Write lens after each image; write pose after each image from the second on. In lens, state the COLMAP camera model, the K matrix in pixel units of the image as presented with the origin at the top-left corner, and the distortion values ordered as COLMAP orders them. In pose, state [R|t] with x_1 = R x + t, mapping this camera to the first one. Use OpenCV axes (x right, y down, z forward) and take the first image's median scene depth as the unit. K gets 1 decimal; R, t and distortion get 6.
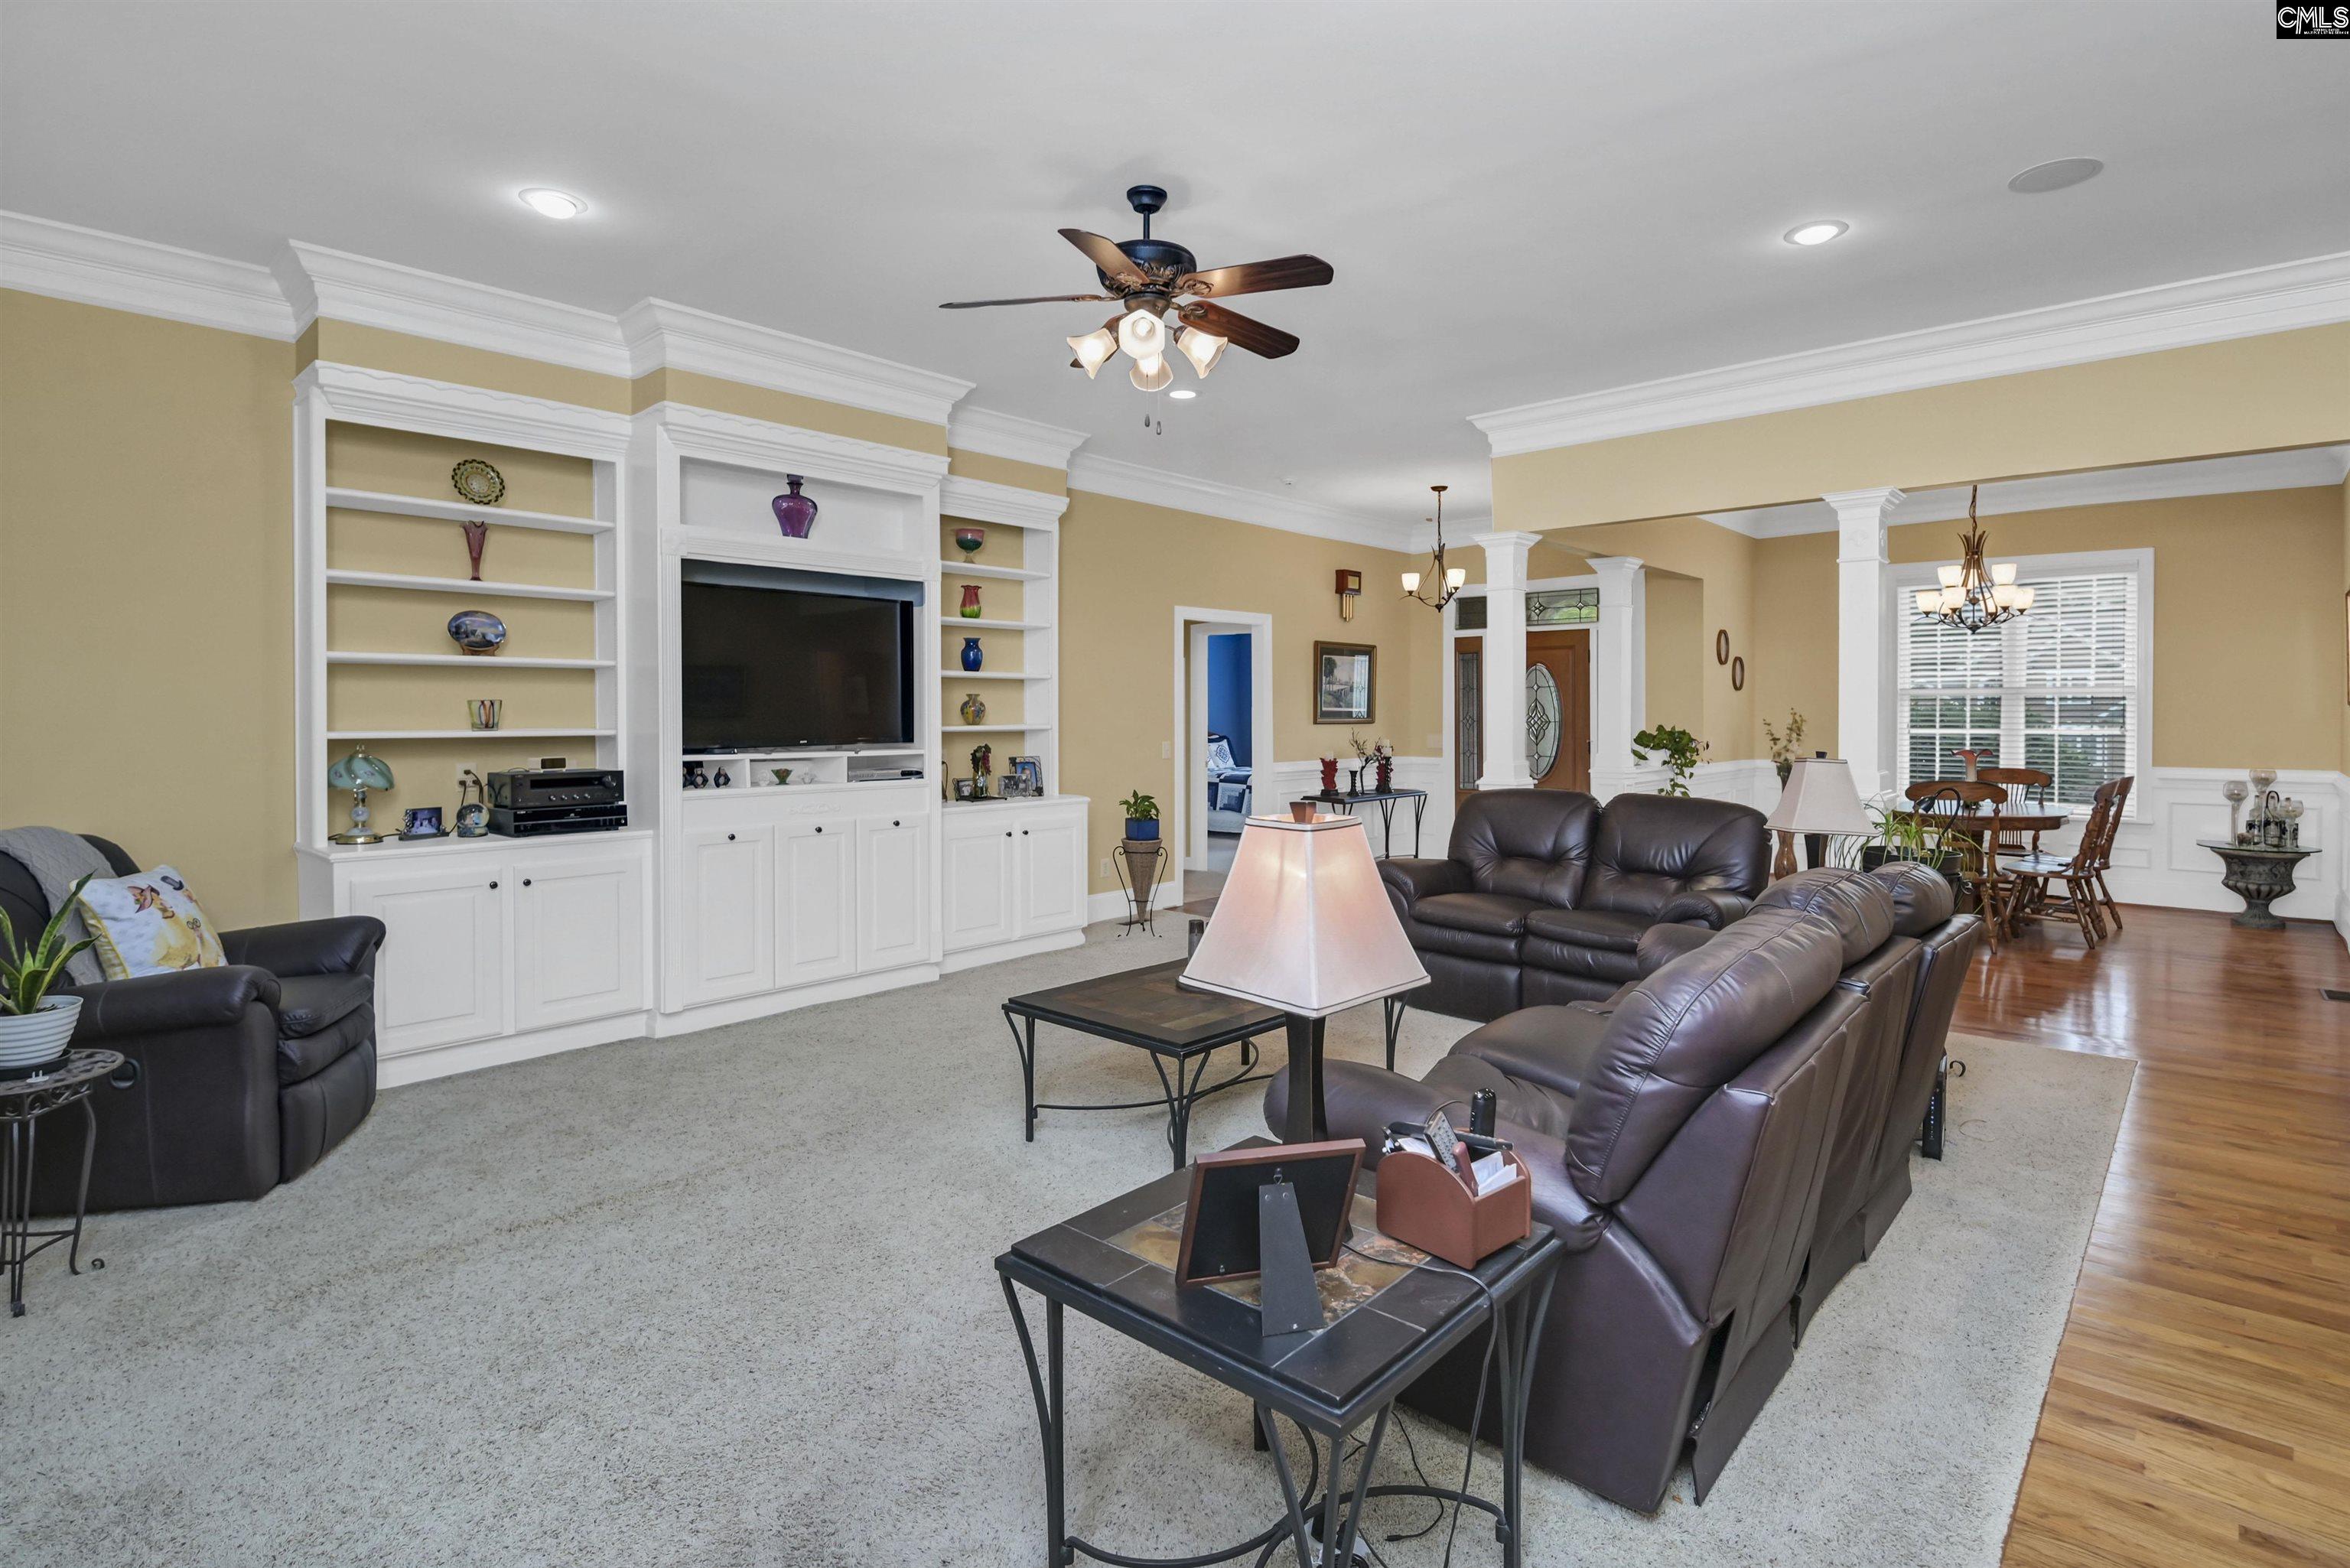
lens RADIAL K [[1174.8, 0, 1187.5], [0, 1174.8, 742.0], [0, 0, 1]] dist [0.001727, -0.005636]
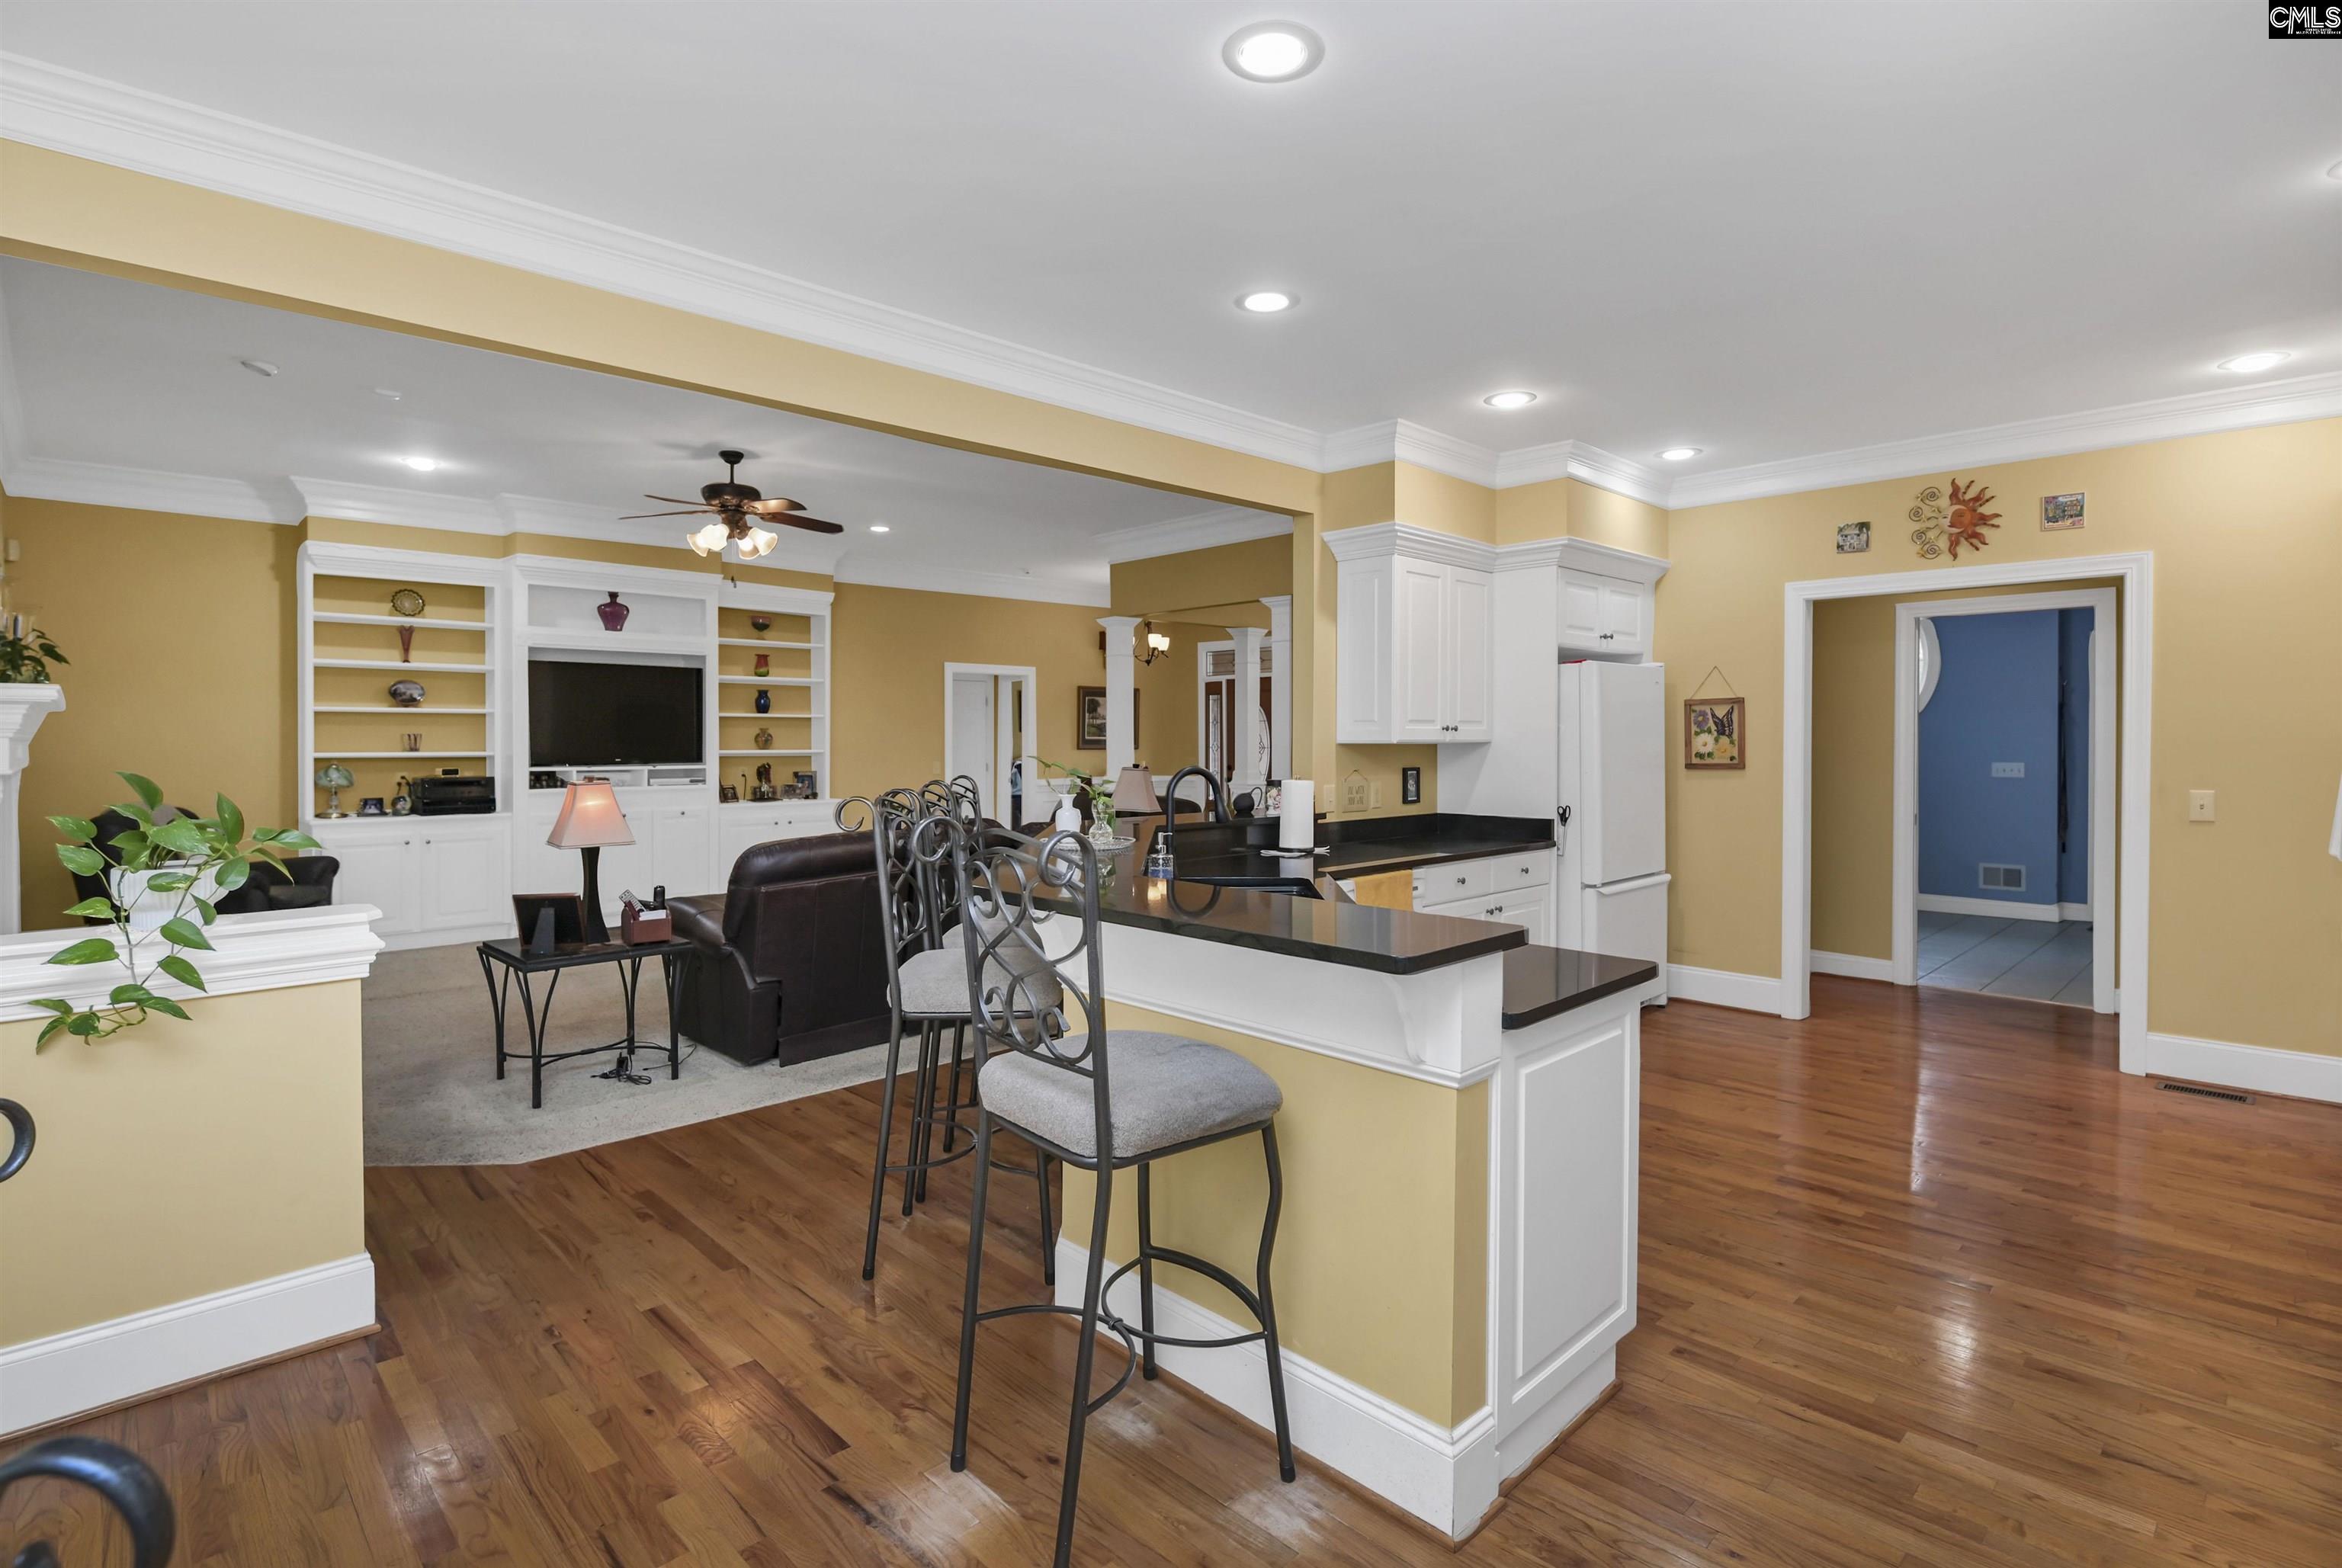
lens RADIAL K [[1170.8, 0, 1183.1], [0, 1170.8, 772.4], [0, 0, 1]] dist [0.001727, -0.005636]
pose [[0.997615, 0.000281, -0.069018, 0.575905], [-0.000051, 0.999994, 0.003331, 0.012189], [0.069018, -0.003320, 0.997610, -0.550327]]
